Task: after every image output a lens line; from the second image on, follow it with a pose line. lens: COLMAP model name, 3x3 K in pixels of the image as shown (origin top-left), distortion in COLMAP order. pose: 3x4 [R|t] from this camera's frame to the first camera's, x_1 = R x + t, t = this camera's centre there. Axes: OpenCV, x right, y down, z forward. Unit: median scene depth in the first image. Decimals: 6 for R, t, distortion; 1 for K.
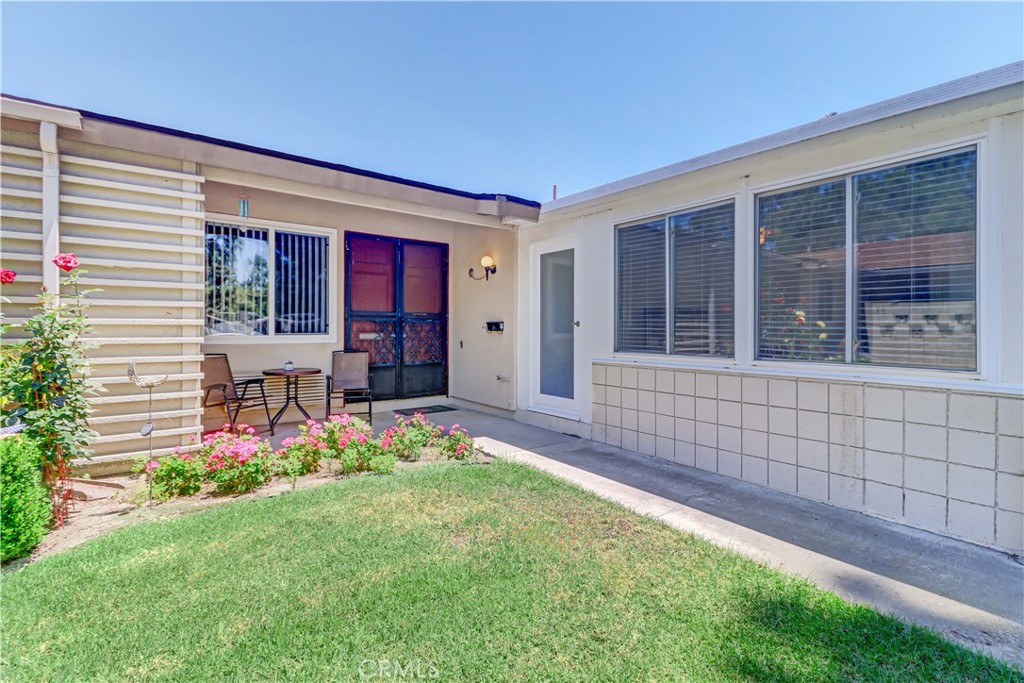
lens RADIAL K [[483.8, 0, 528.1], [0, 483.8, 341.9], [0, 0, 1]] dist [-0.002431, -0.000733]
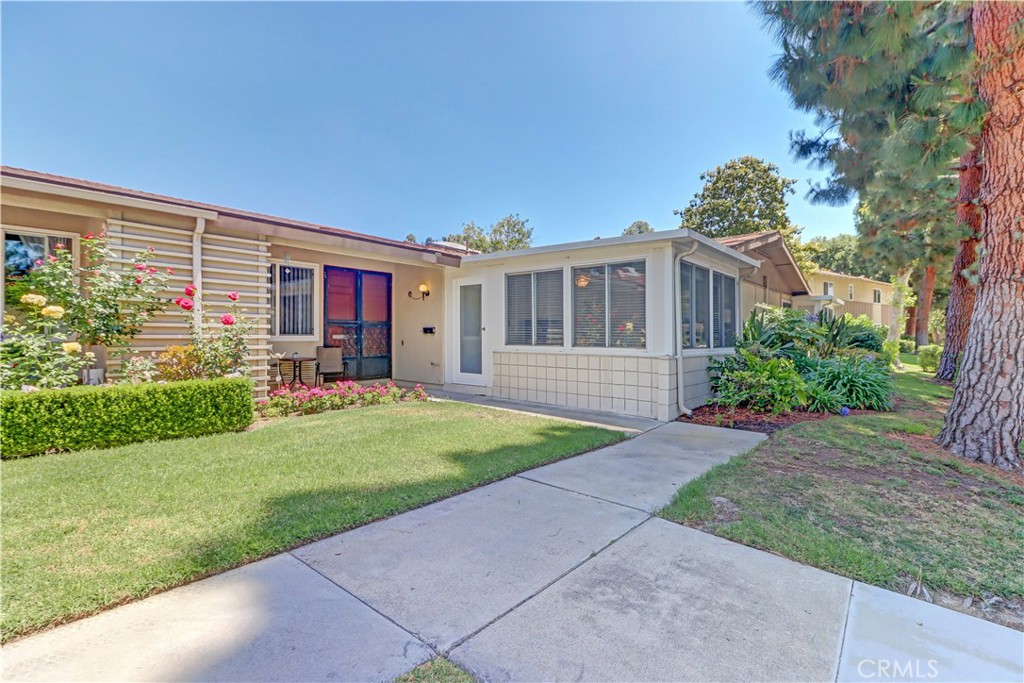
lens RADIAL K [[483.8, 0, 528.1], [0, 483.8, 341.9], [0, 0, 1]] dist [-0.002431, -0.000733]
pose [[0.977168, 0.000517, 0.212467, -0.091548], [0.002522, 0.999898, -0.014033, 0.027225], [-0.212453, 0.014248, 0.977067, -0.588289]]
